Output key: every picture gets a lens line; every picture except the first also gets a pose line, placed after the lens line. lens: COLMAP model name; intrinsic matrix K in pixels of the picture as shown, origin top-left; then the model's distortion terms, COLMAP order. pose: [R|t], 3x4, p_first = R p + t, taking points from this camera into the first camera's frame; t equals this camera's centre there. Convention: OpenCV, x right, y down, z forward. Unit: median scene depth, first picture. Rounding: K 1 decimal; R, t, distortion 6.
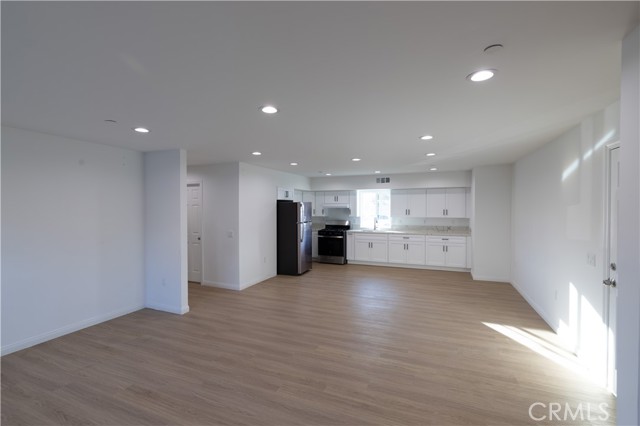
lens RADIAL K [[285.7, 0, 318.5], [0, 285.7, 214.4], [0, 0, 1]] dist [-0.002398, 0.000129]
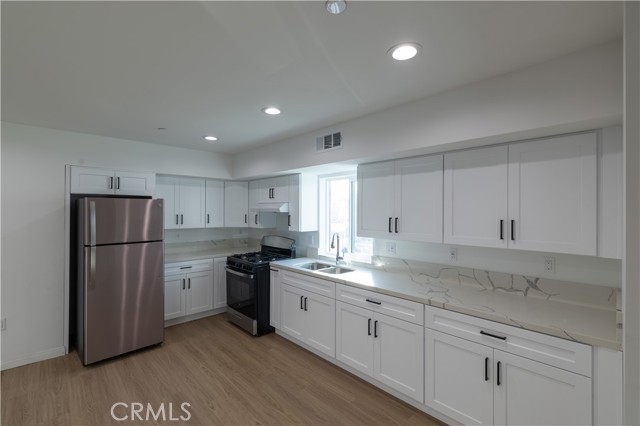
lens RADIAL K [[285.7, 0, 319.9], [0, 285.7, 212.7], [0, 0, 1]] dist [-0.002398, 0.000129]
pose [[0.916292, 0.008294, -0.400424, 0.381375], [-0.017102, 0.999684, -0.018428, -0.015386], [0.400145, 0.023733, 0.916145, 0.659396]]
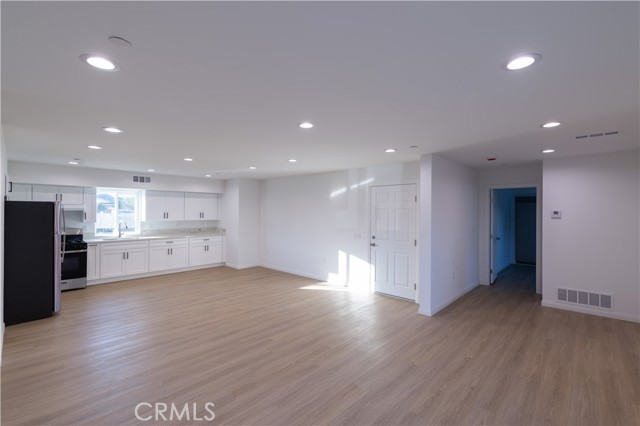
lens RADIAL K [[285.7, 0, 321.4], [0, 285.7, 210.8], [0, 0, 1]] dist [-0.002398, 0.000129]
pose [[0.351569, 0.005771, 0.936144, -0.409614], [0.016287, 0.999792, -0.012280, -0.003530], [-0.936020, 0.019565, 0.351402, 0.183508]]
